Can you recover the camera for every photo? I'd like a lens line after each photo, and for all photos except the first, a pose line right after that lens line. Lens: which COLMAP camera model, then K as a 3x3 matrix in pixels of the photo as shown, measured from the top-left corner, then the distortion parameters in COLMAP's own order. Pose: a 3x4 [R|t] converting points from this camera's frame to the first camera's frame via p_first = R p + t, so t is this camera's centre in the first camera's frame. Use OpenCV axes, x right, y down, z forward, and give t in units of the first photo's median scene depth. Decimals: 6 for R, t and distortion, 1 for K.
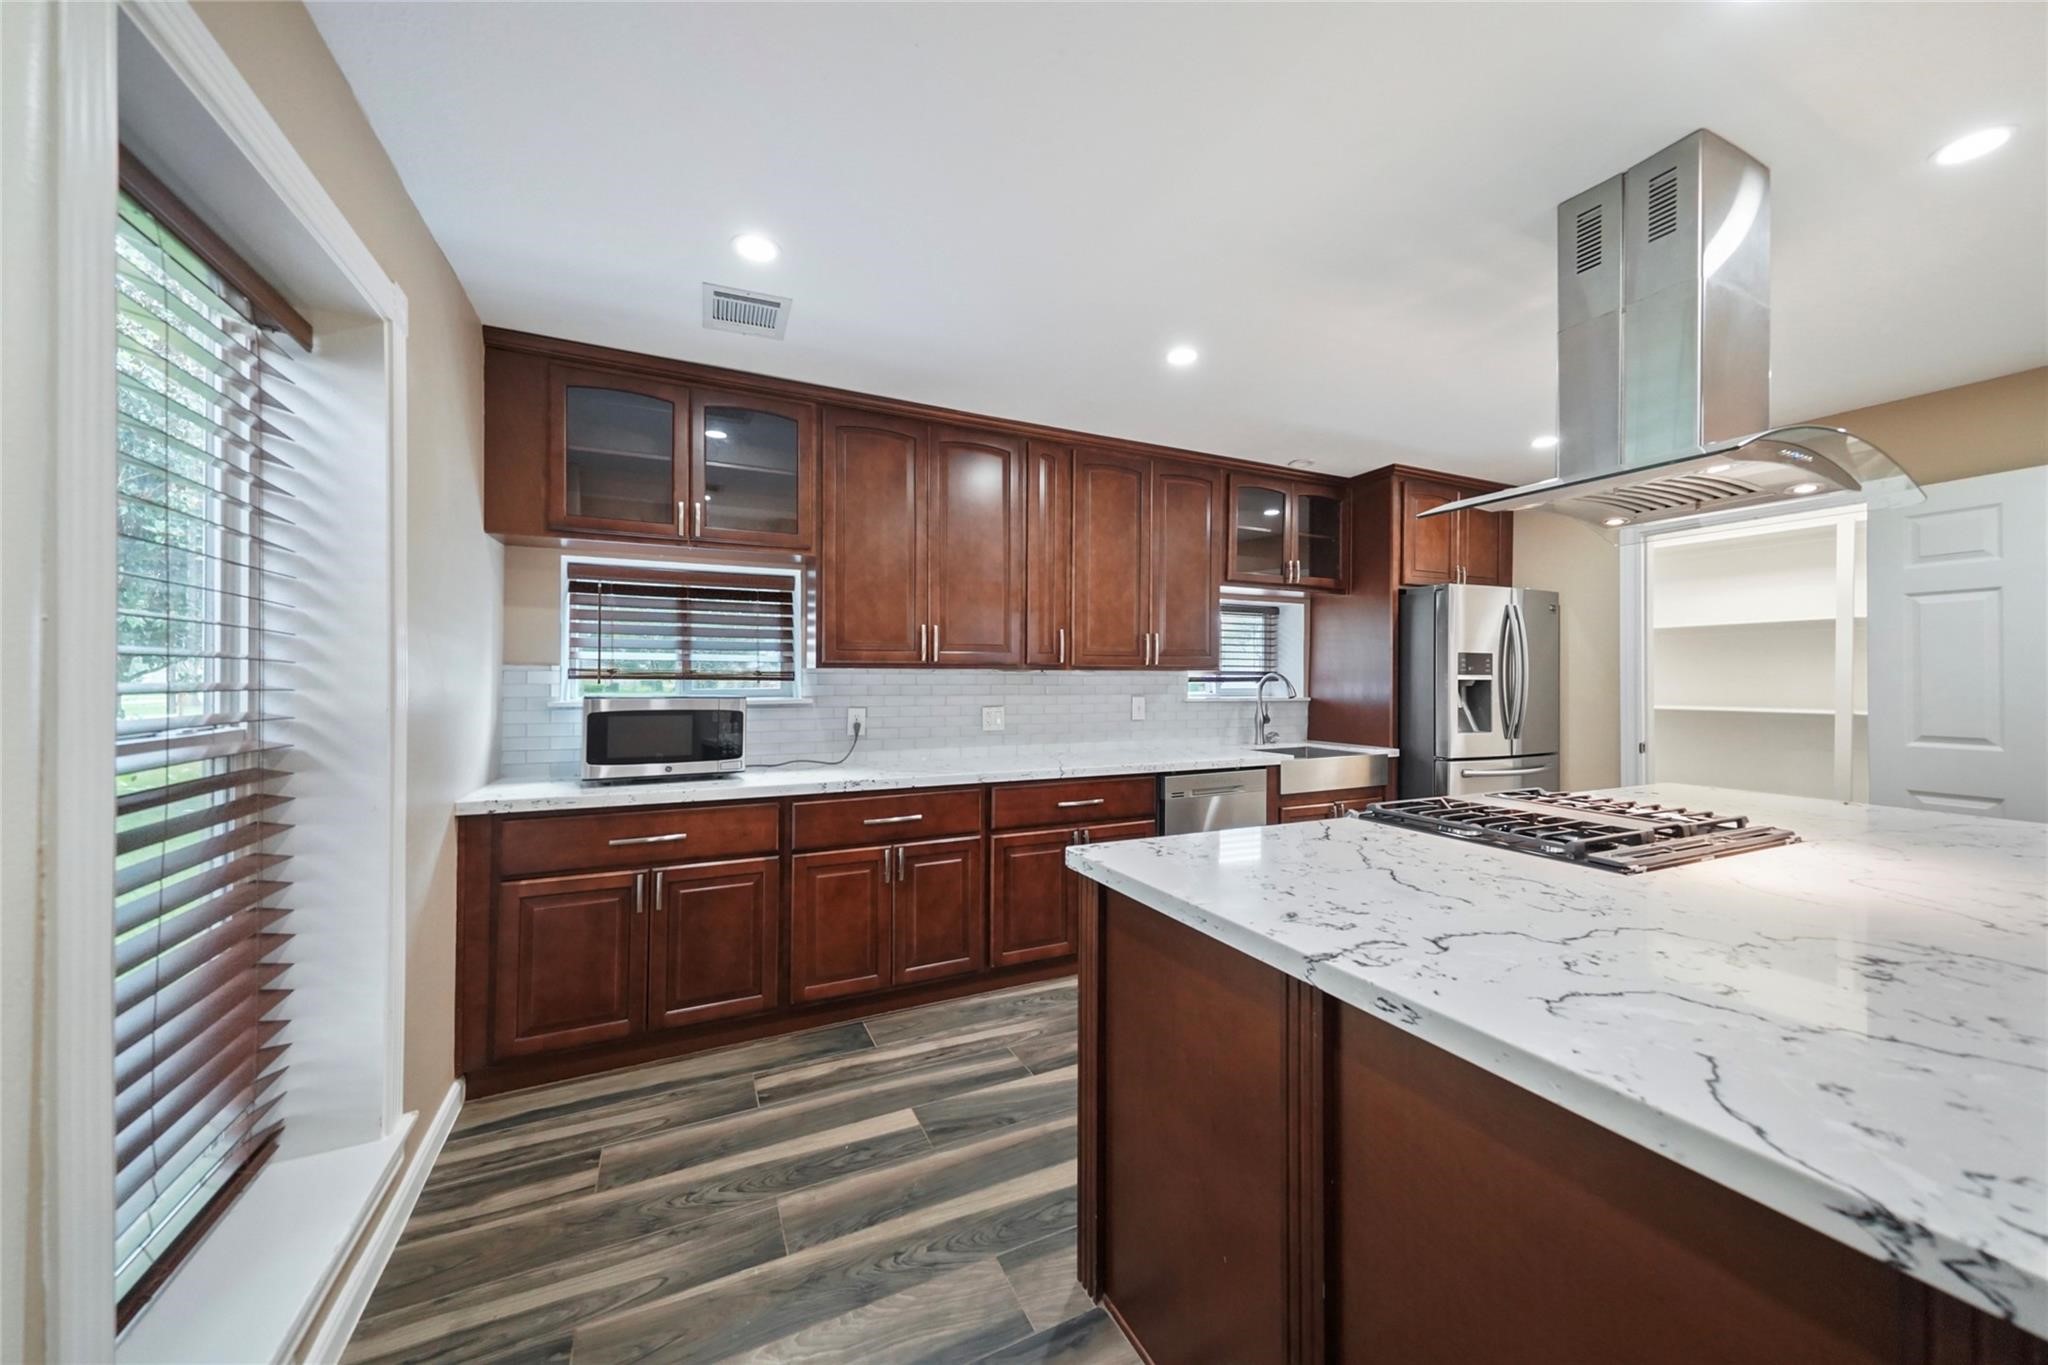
lens RADIAL K [[736.5, 0, 1038.6], [0, 736.5, 677.0], [0, 0, 1]] dist [0.000611, 0.000046]
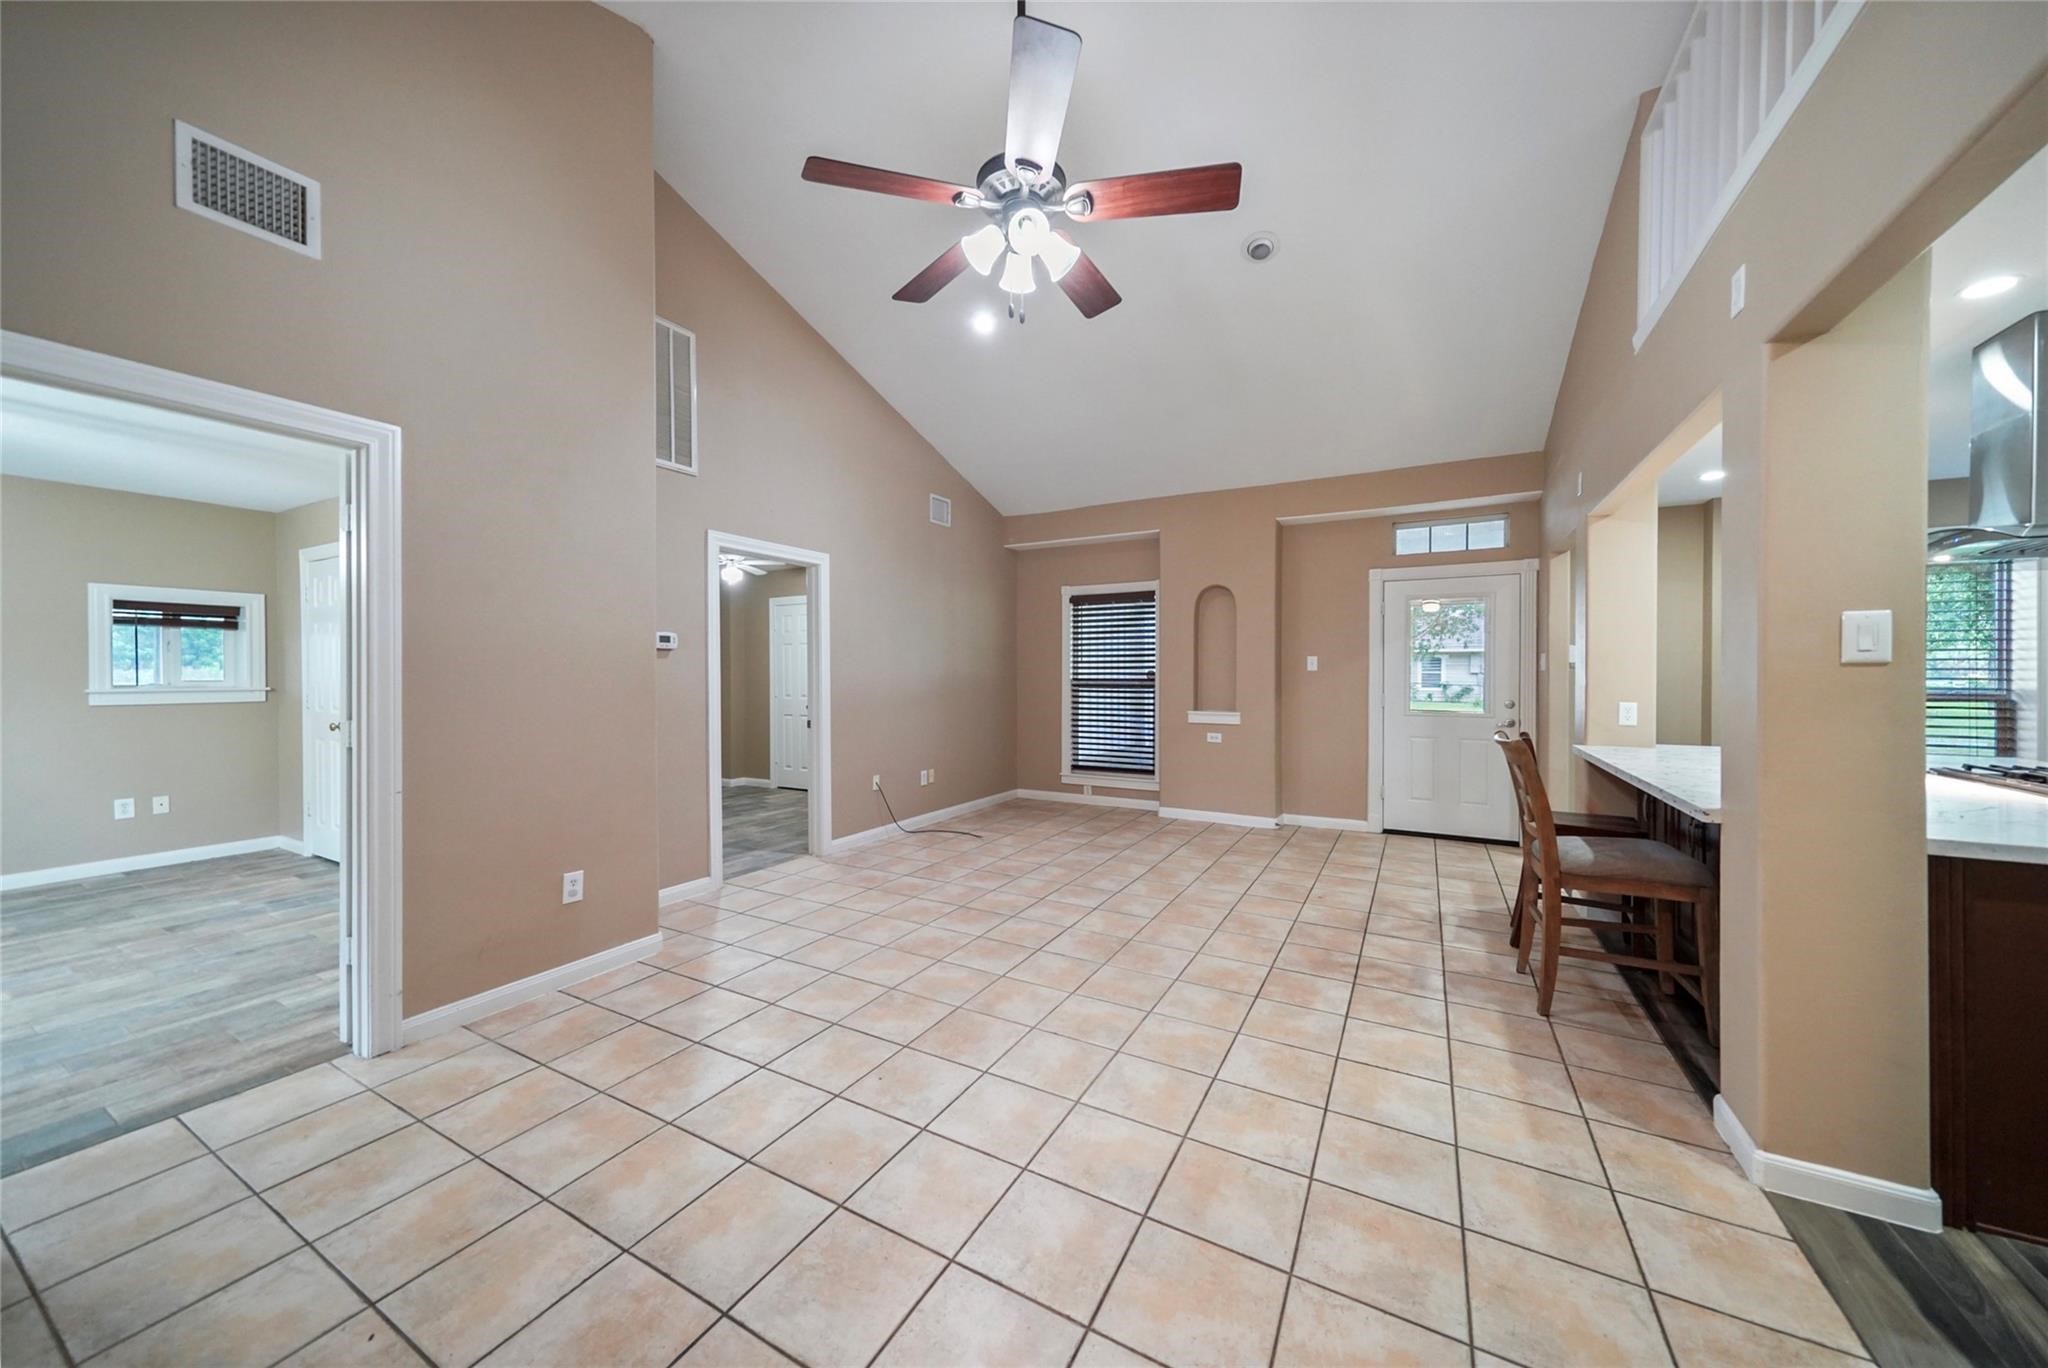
lens RADIAL K [[687.0, 0, 1037.9], [0, 687.0, 676.3], [0, 0, 1]] dist [0.000647, 0.000107]
pose [[-0.815776, -0.001799, -0.578365, 2.128758], [-0.005770, 0.999971, 0.005029, 0.006516], [0.578339, 0.007440, -0.815763, 0.612277]]
